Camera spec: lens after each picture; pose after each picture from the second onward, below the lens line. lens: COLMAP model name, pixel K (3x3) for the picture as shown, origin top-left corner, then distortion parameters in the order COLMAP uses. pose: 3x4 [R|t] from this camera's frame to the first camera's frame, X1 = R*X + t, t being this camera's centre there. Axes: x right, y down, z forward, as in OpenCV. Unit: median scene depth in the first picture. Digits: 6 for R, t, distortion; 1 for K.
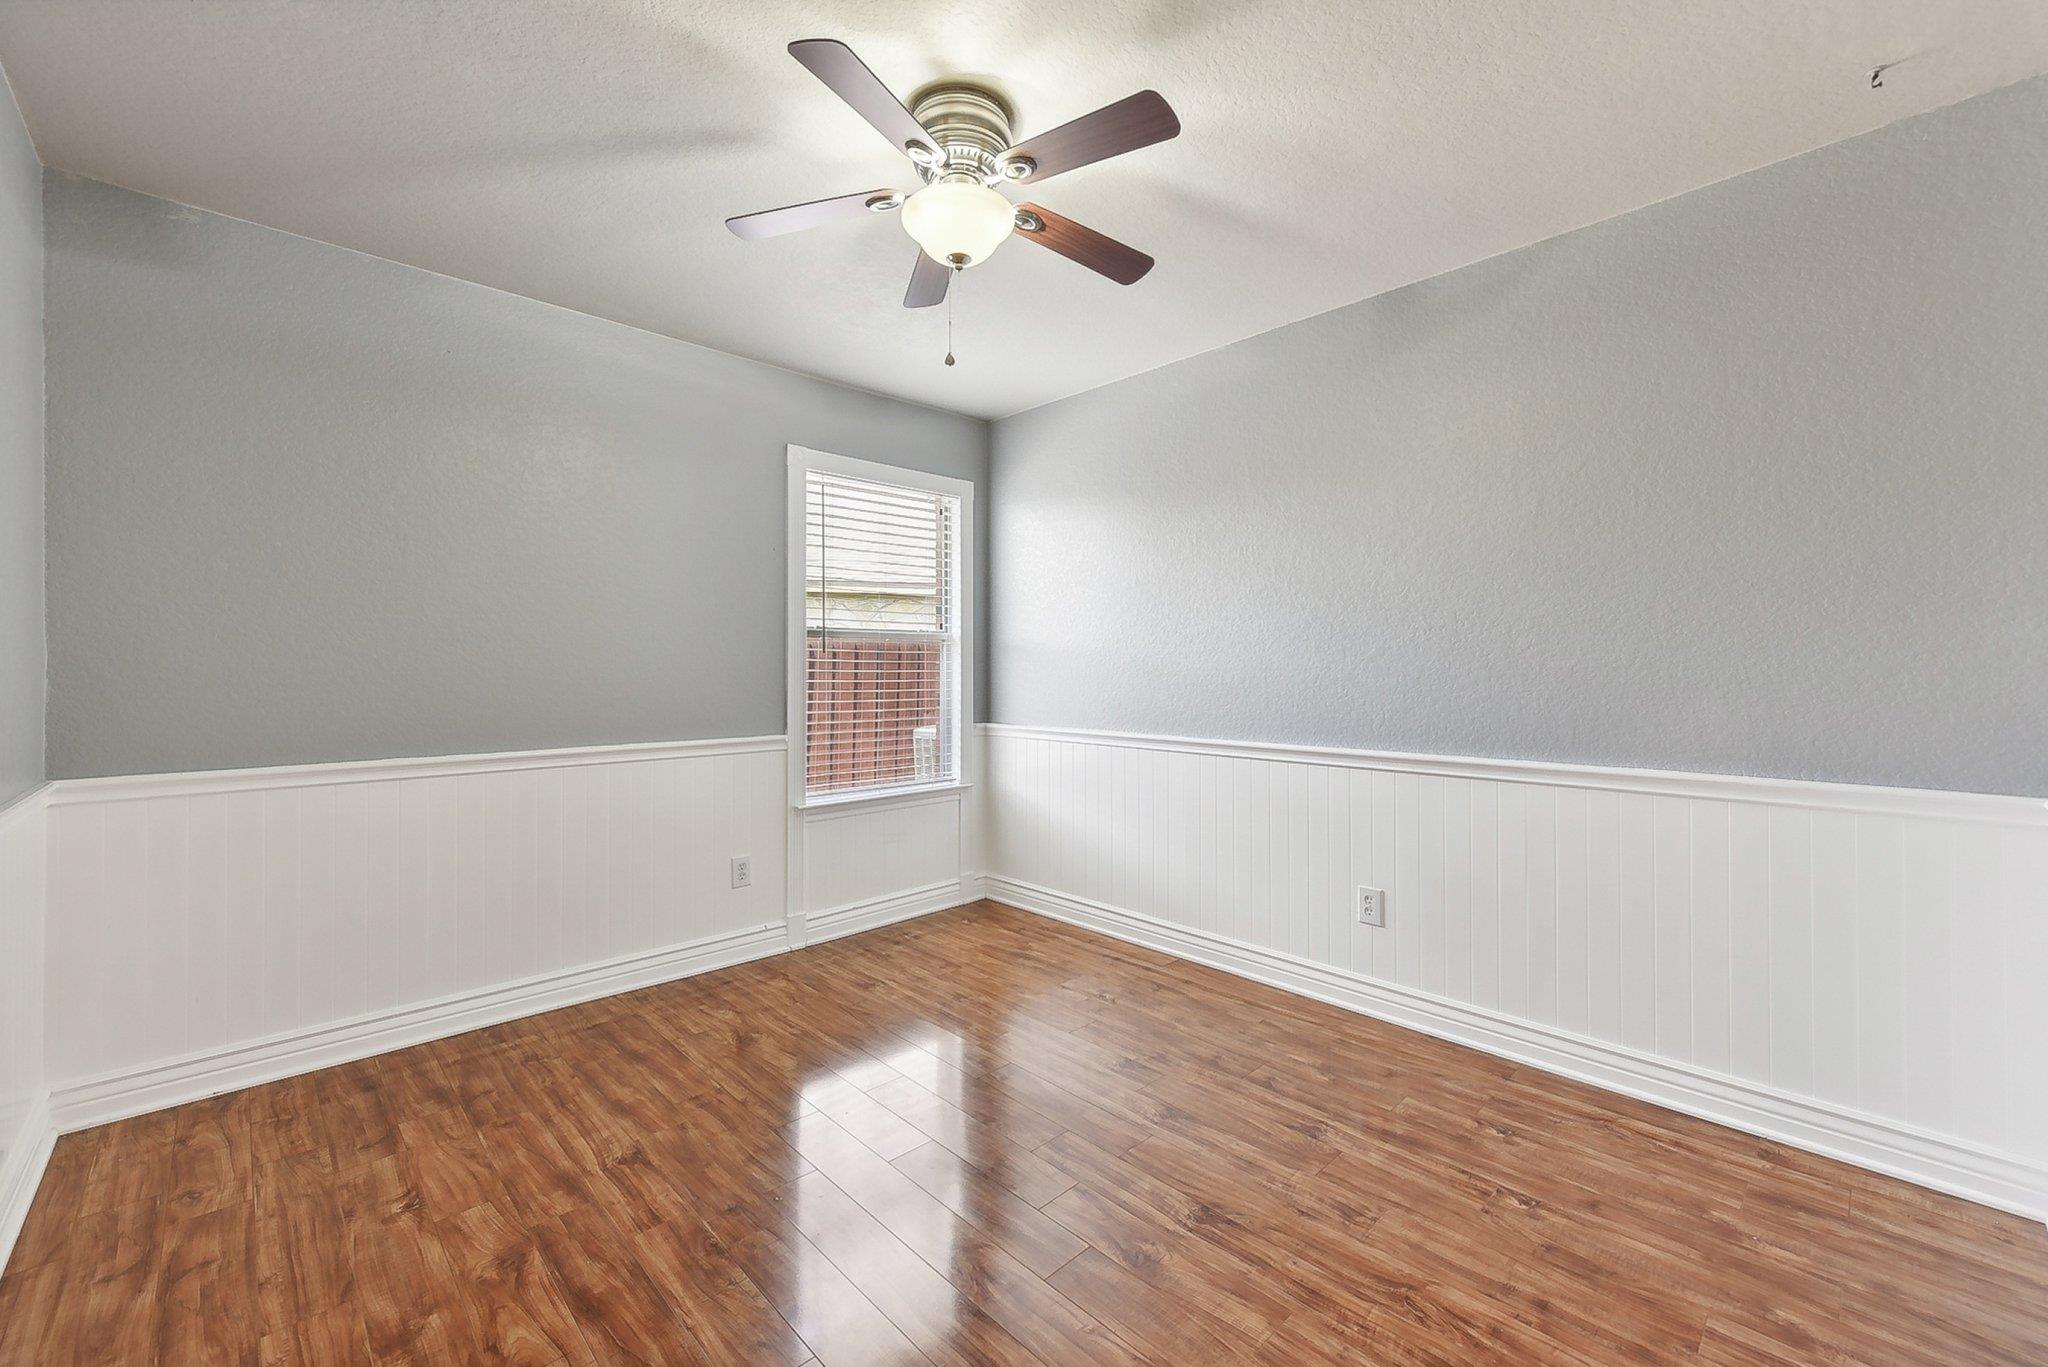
lens RADIAL K [[823.2, 0, 1025.5], [0, 823.2, 679.8], [0, 0, 1]] dist [0.008880, -0.002519]
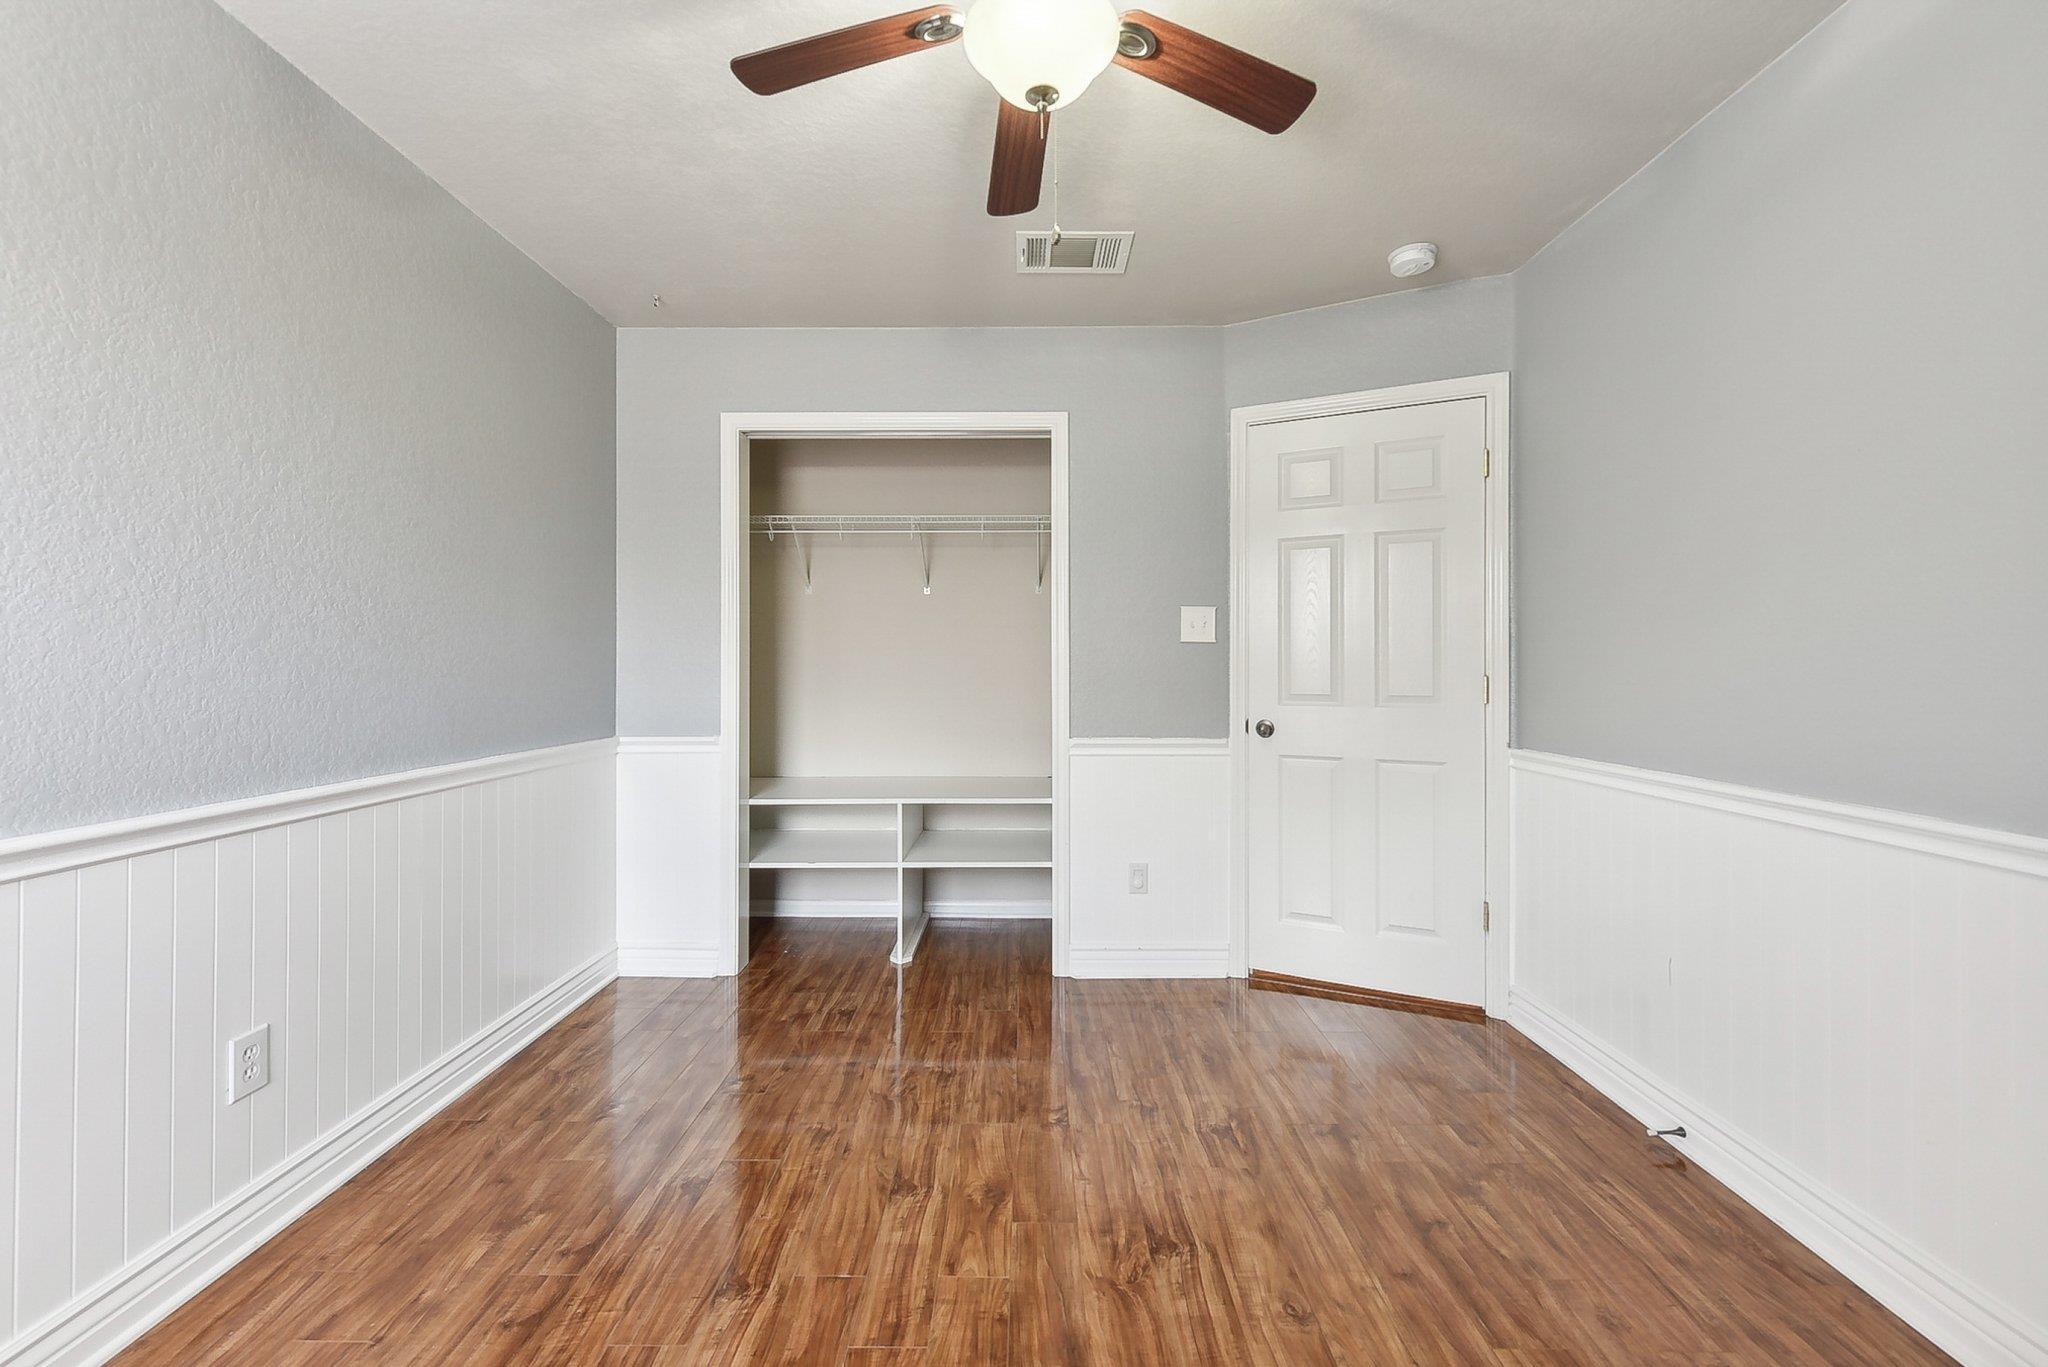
lens RADIAL K [[823.2, 0, 1026.1], [0, 823.2, 666.8], [0, 0, 1]] dist [0.008880, -0.002519]
pose [[-0.719516, -0.000246, 0.694475, -0.469833], [0.007742, 0.999935, 0.008376, -0.011179], [-0.694432, 0.011403, -0.719468, 1.246508]]
